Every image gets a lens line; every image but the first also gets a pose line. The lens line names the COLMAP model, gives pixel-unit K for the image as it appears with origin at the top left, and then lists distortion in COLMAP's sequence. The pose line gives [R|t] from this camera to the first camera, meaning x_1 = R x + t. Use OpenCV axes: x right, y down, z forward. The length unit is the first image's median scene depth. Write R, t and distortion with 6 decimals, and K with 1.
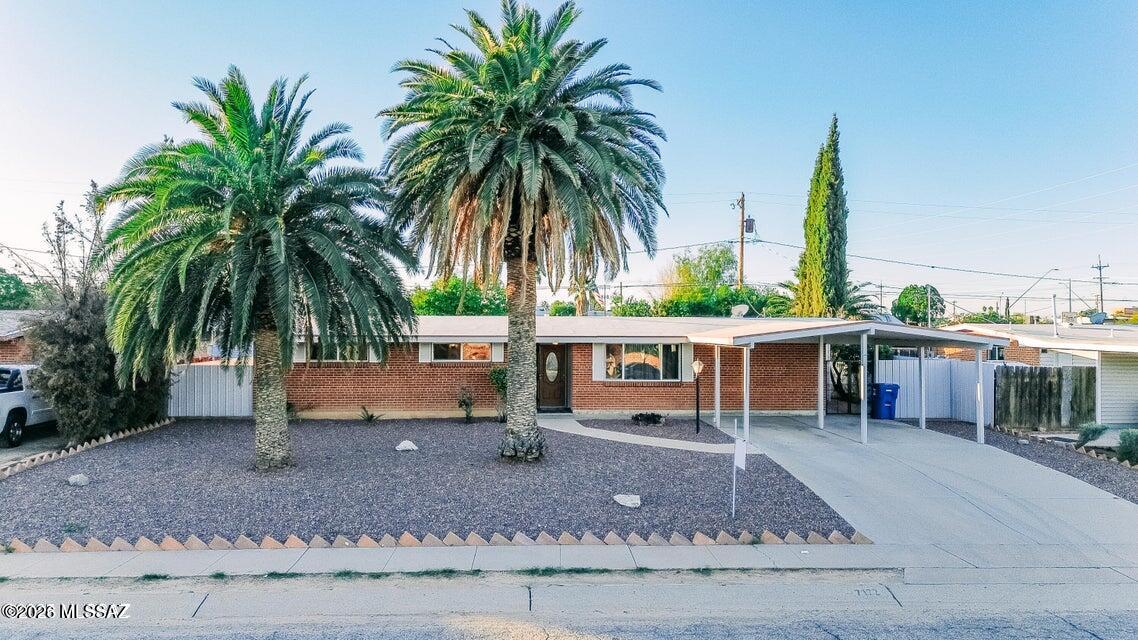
lens RADIAL K [[808.0, 0, 569.0], [0, 808.0, 320.0], [0, 0, 1]] dist [0.067366, -0.062792]
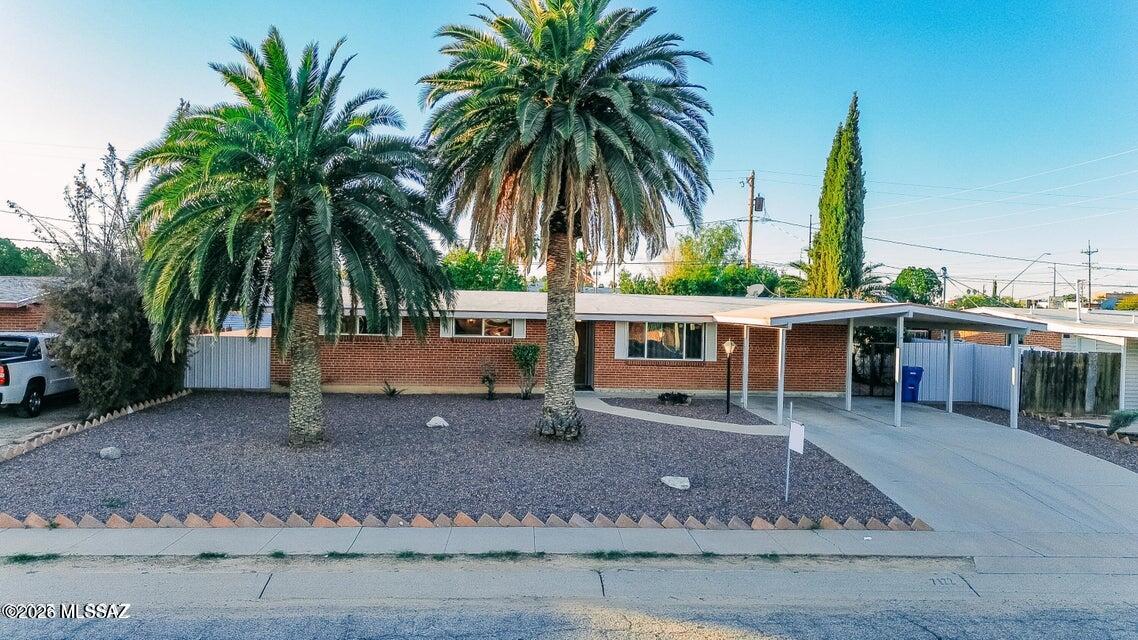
lens RADIAL K [[808.0, 0, 569.0], [0, 808.0, 320.0], [0, 0, 1]] dist [0.067366, -0.062792]
pose [[0.999682, 0.017505, 0.018171, -0.067497], [-0.018047, 0.999383, 0.030131, -0.001479], [-0.017633, -0.030449, 0.999381, 0.021102]]
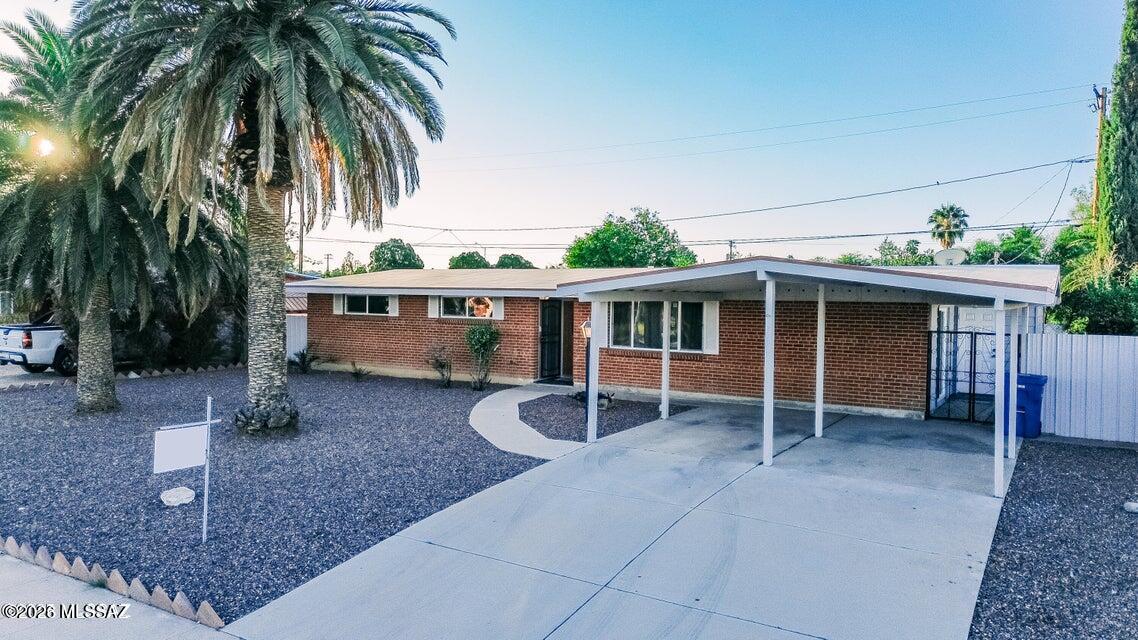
lens RADIAL K [[808.0, 0, 569.0], [0, 808.0, 320.0], [0, 0, 1]] dist [0.067366, -0.062792]
pose [[0.816059, 0.026104, -0.577378, 0.675461], [-0.003089, 0.999162, 0.040807, 0.025614], [0.577960, -0.031517, 0.815456, 0.512416]]
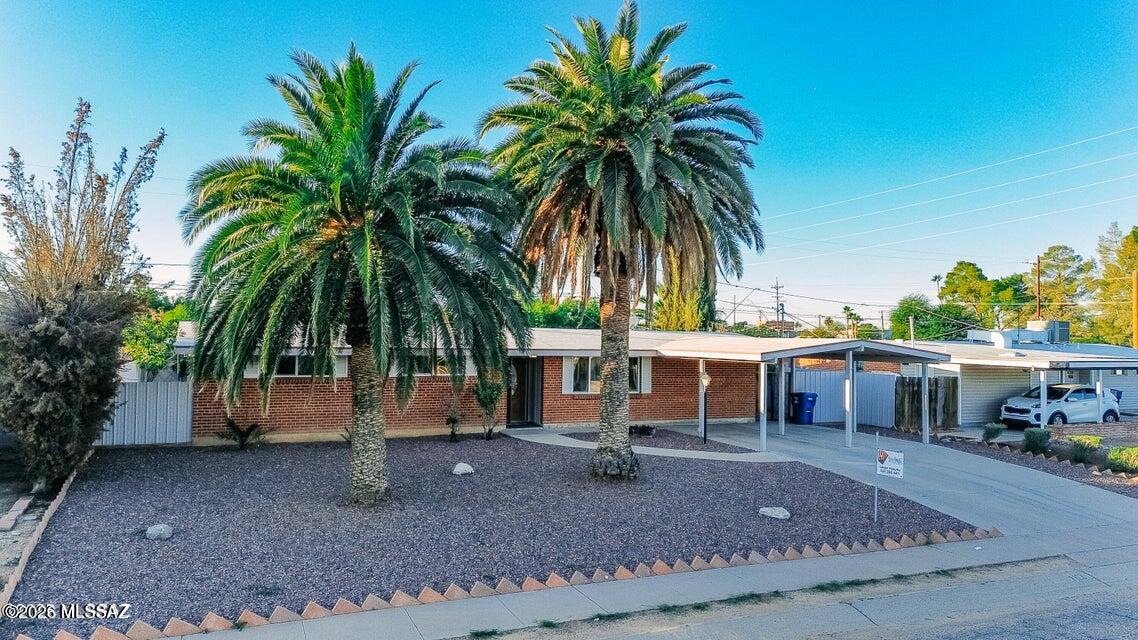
lens RADIAL K [[808.0, 0, 569.0], [0, 808.0, 320.0], [0, 0, 1]] dist [0.067366, -0.062792]
pose [[0.932460, 0.018438, 0.360804, -0.476012], [-0.016100, 0.999825, -0.009484, -0.009553], [-0.360915, 0.003034, 0.932594, 0.100328]]
